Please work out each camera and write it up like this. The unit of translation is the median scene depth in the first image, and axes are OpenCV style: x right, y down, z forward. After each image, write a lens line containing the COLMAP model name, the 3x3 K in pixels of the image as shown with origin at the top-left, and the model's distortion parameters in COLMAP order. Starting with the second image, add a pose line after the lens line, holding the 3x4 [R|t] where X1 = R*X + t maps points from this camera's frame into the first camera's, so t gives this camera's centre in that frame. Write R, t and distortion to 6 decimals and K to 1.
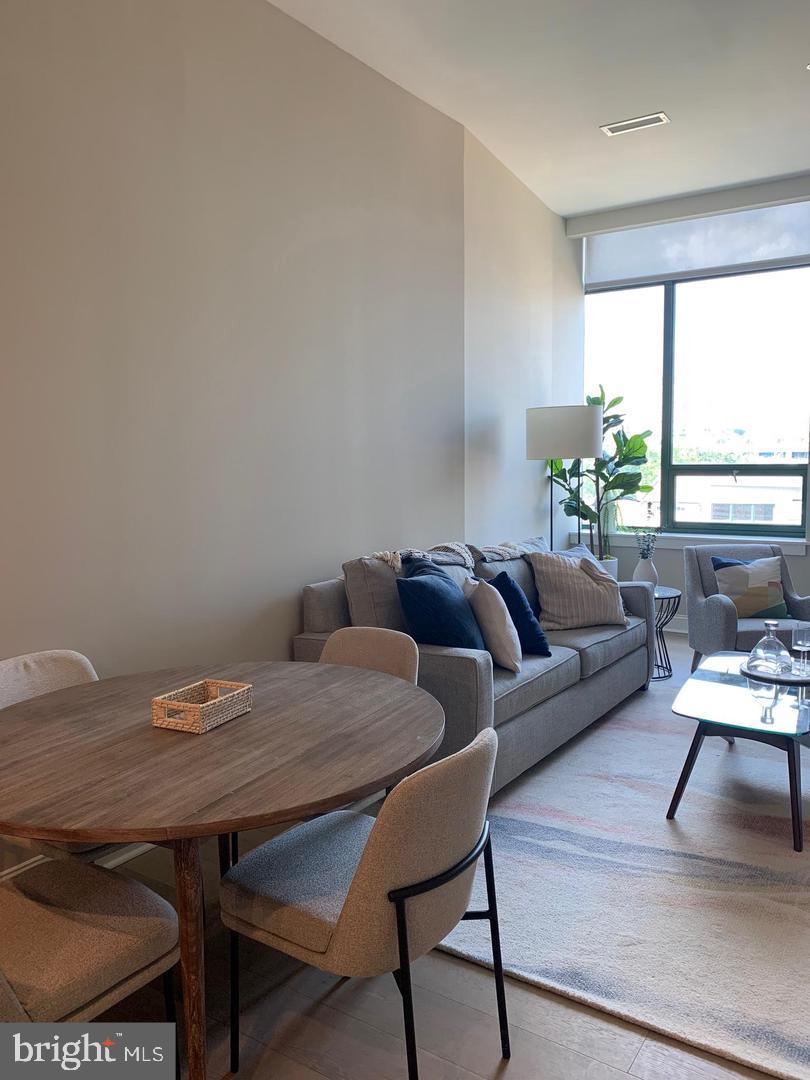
lens RADIAL K [[832.5, 0, 412.0], [0, 832.5, 539.6], [0, 0, 1]] dist [0.021981, -0.007836]
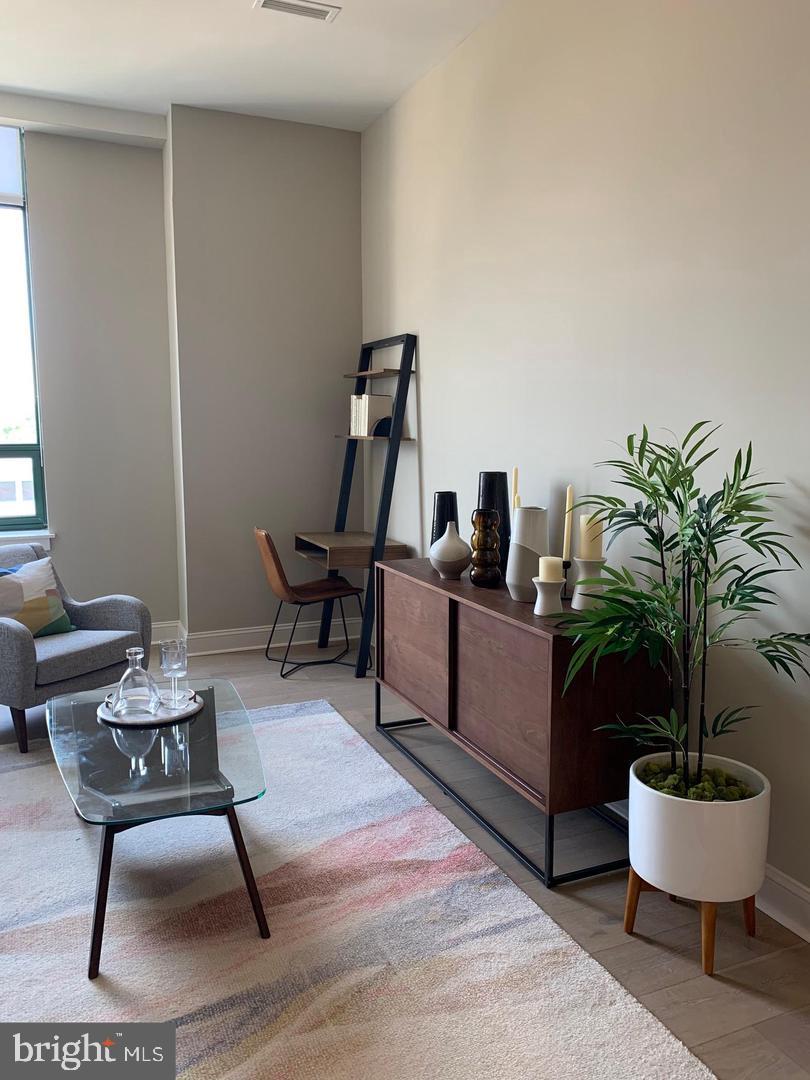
lens RADIAL K [[832.5, 0, 409.1], [0, 832.5, 539.3], [0, 0, 1]] dist [0.021981, -0.007836]
pose [[0.547783, -0.106046, 0.829872, -0.046752], [0.082875, 0.993933, 0.072307, -0.027483], [-0.832506, 0.029167, 0.553248, 0.252702]]
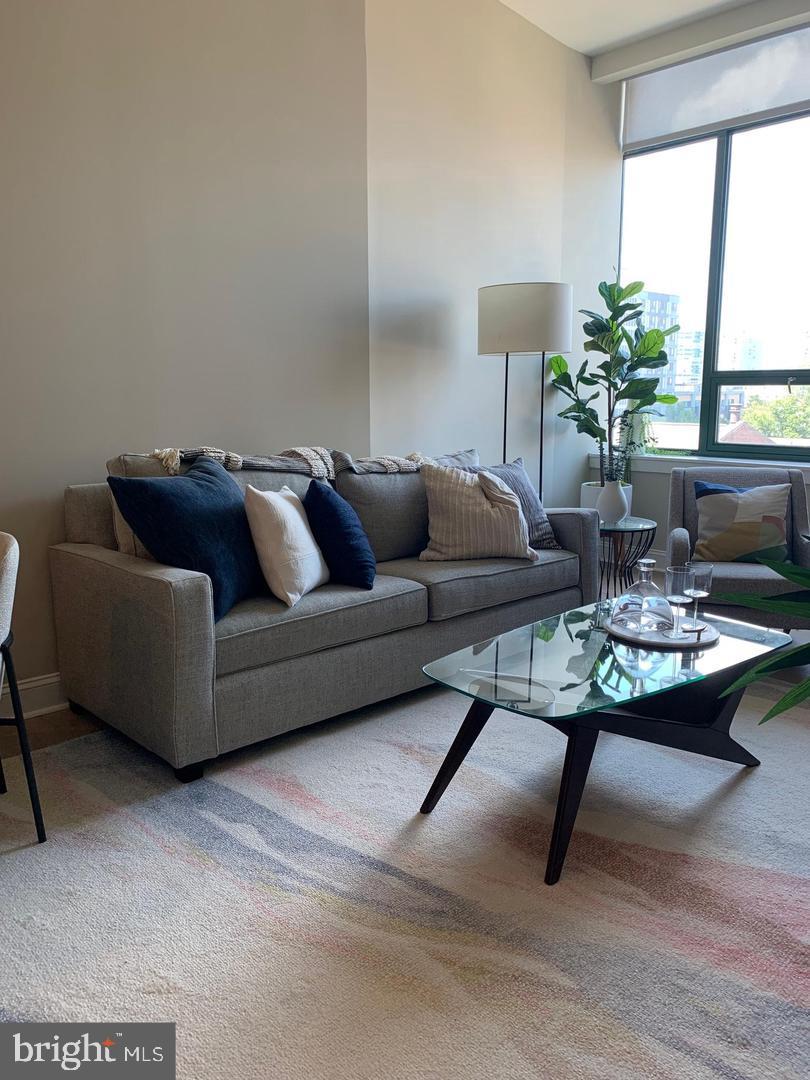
lens RADIAL K [[832.5, 0, 405.1], [0, 832.5, 540.8], [0, 0, 1]] dist [0.021981, -0.007836]
pose [[0.971686, 0.051601, -0.230573, 0.281363], [-0.032964, 0.995923, 0.083968, 0.019851], [0.233966, -0.073990, 0.969425, 0.184766]]
